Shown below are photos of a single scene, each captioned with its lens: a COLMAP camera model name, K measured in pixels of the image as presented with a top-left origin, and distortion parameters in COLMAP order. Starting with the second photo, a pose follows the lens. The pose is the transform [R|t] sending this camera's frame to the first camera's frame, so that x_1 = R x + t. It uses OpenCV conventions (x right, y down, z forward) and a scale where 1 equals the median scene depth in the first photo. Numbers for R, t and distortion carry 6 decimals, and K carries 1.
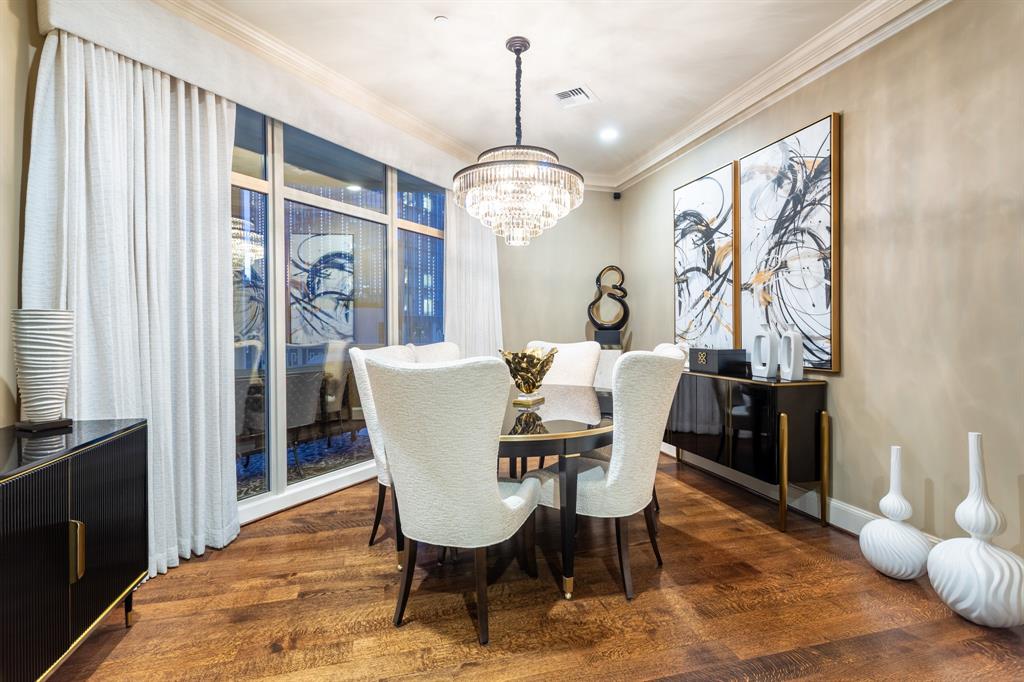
lens RADIAL K [[489.3, 0, 515.4], [0, 489.3, 334.3], [0, 0, 1]] dist [0.006460, 0.000631]
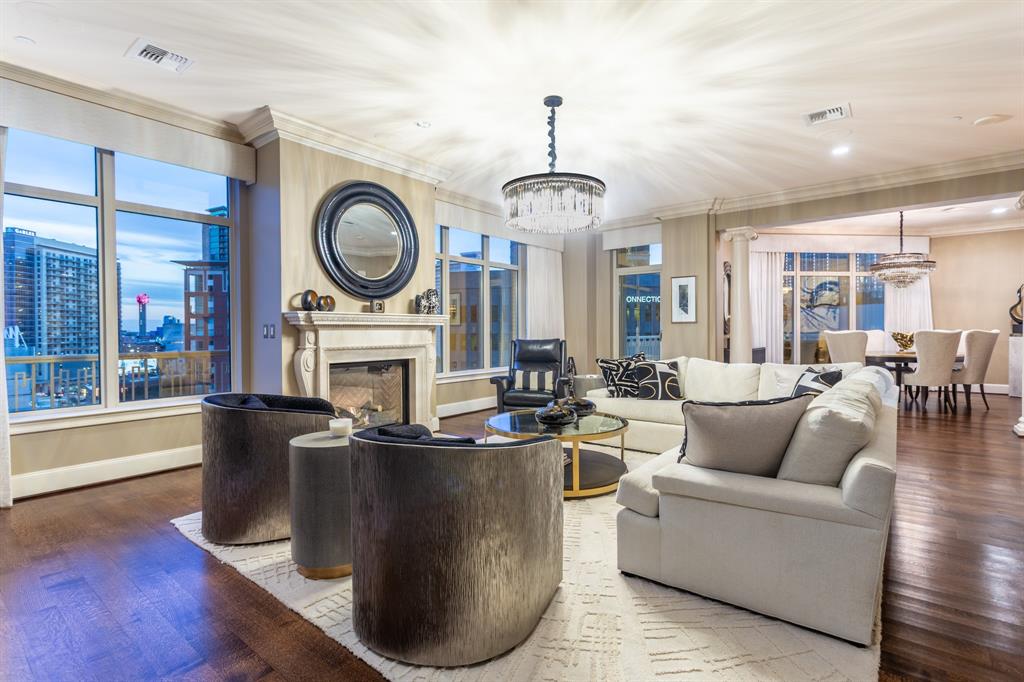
lens RADIAL K [[489.3, 0, 517.1], [0, 489.3, 335.9], [0, 0, 1]] dist [0.006460, 0.000631]
pose [[0.586732, 0.010029, -0.809719, 0.741197], [-0.004733, 0.999949, 0.008955, 0.030752], [0.809767, -0.001422, 0.586750, -1.699411]]
